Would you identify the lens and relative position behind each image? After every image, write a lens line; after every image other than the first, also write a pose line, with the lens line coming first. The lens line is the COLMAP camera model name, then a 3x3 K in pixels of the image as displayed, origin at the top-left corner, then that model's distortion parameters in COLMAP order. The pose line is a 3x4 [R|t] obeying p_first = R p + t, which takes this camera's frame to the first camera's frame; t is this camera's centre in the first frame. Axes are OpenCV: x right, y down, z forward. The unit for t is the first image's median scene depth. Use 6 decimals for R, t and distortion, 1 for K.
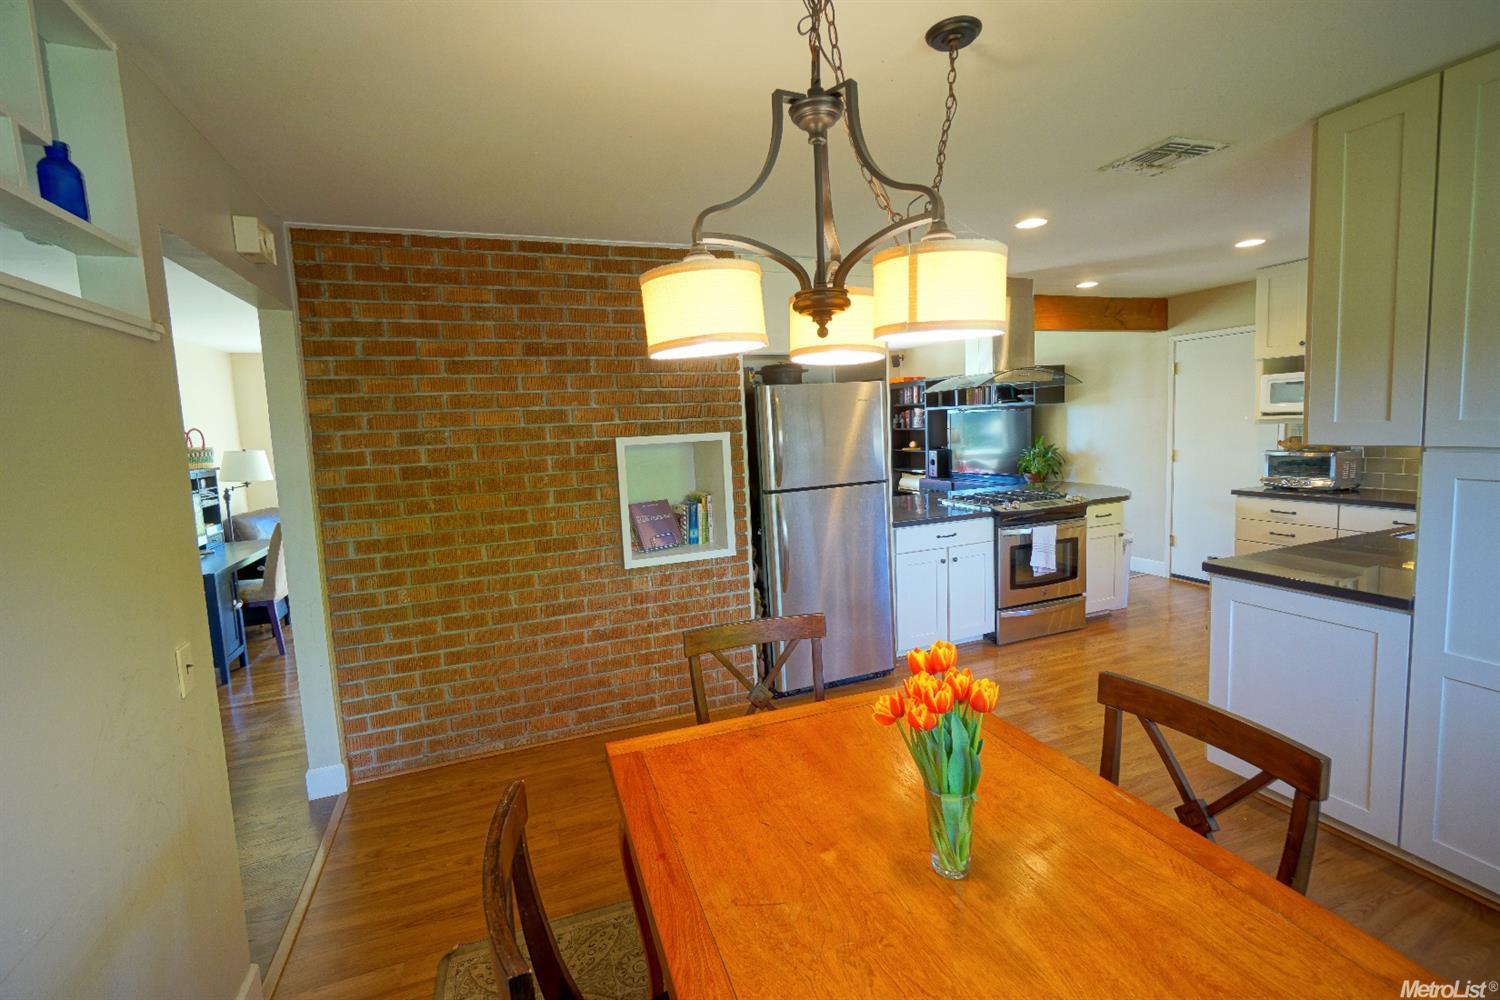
lens RADIAL K [[649.3, 0, 760.4], [0, 649.3, 486.0], [0, 0, 1]] dist [-0.003244, 0.002414]
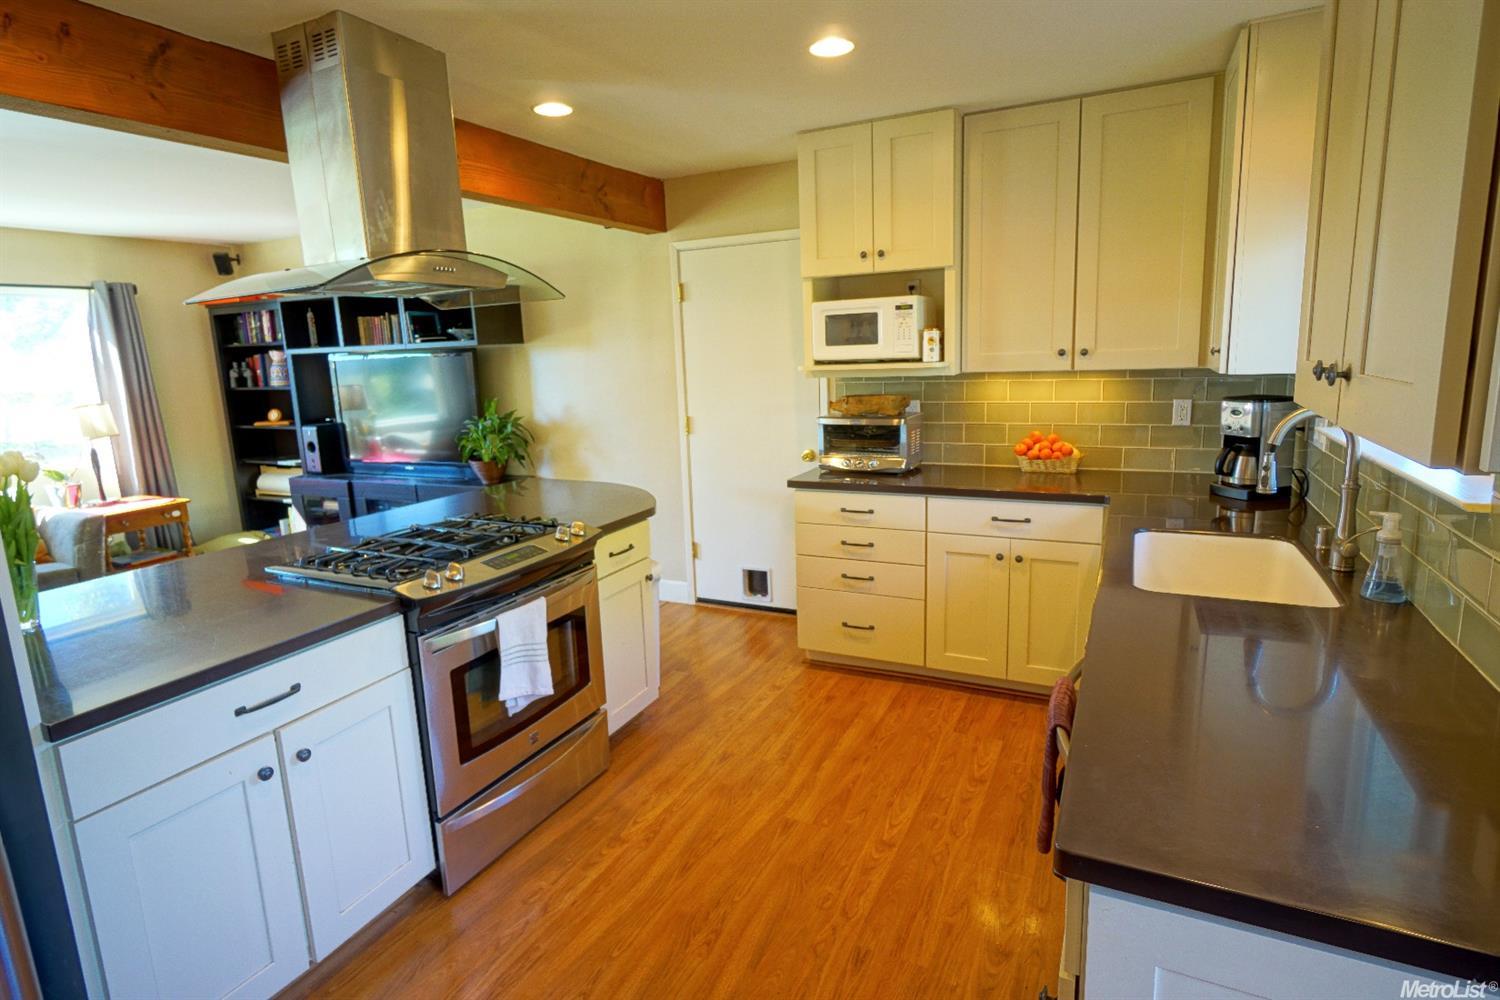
lens RADIAL K [[737.3, 0, 746.9], [0, 737.3, 487.8], [0, 0, 1]] dist [-0.011888, -0.000068]
pose [[0.737852, -0.105928, 0.666599, 0.159615], [0.068136, 0.994253, 0.082576, -0.038802], [-0.671515, -0.015510, 0.740829, 0.373655]]
